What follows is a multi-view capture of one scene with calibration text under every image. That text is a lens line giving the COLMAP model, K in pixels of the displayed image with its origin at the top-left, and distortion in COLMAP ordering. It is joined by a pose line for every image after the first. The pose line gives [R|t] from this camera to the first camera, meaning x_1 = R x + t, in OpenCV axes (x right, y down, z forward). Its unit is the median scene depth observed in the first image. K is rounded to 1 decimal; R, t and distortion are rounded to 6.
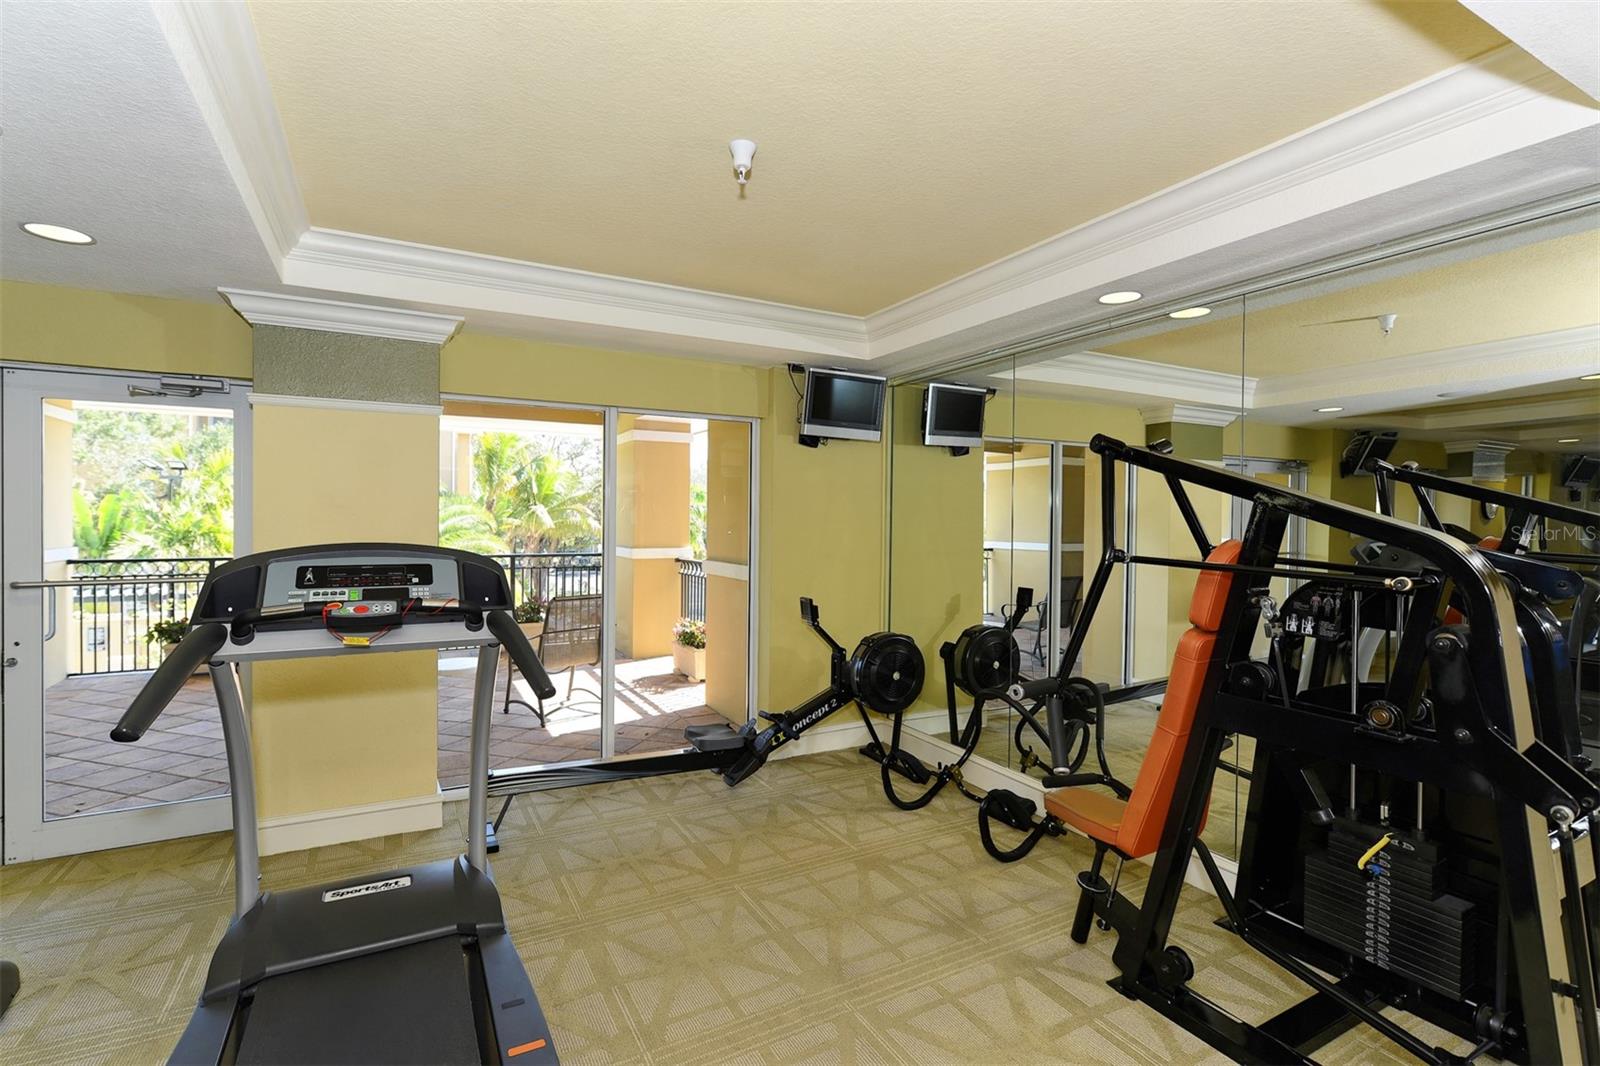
lens RADIAL K [[755.6, 0, 800.0], [0, 755.6, 533.0], [0, 0, 1]] dist [-0.000490, -0.000166]
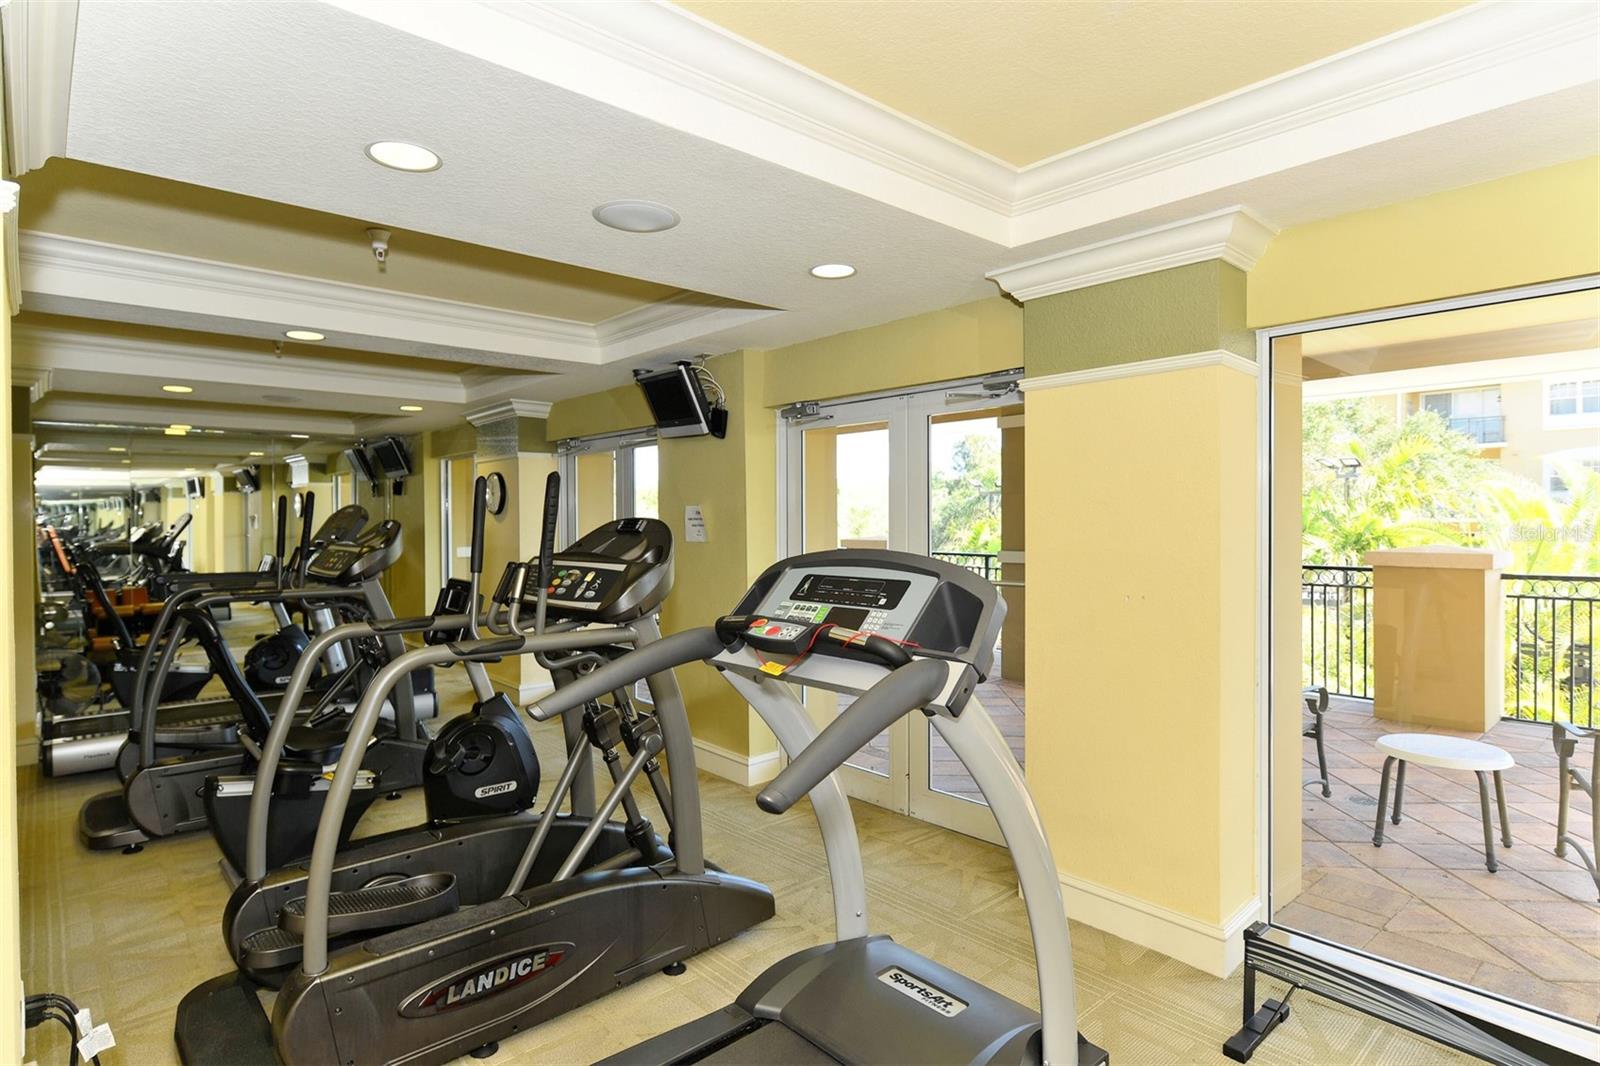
lens RADIAL K [[853.1, 0, 800.0], [0, 853.1, 533.0], [0, 0, 1]] dist [0.004304, 0.000464]
pose [[0.233326, 0.006284, -0.972378, 0.179321], [-0.010004, 0.999942, 0.004062, -0.004425], [0.972347, 0.008780, 0.233375, 0.468613]]
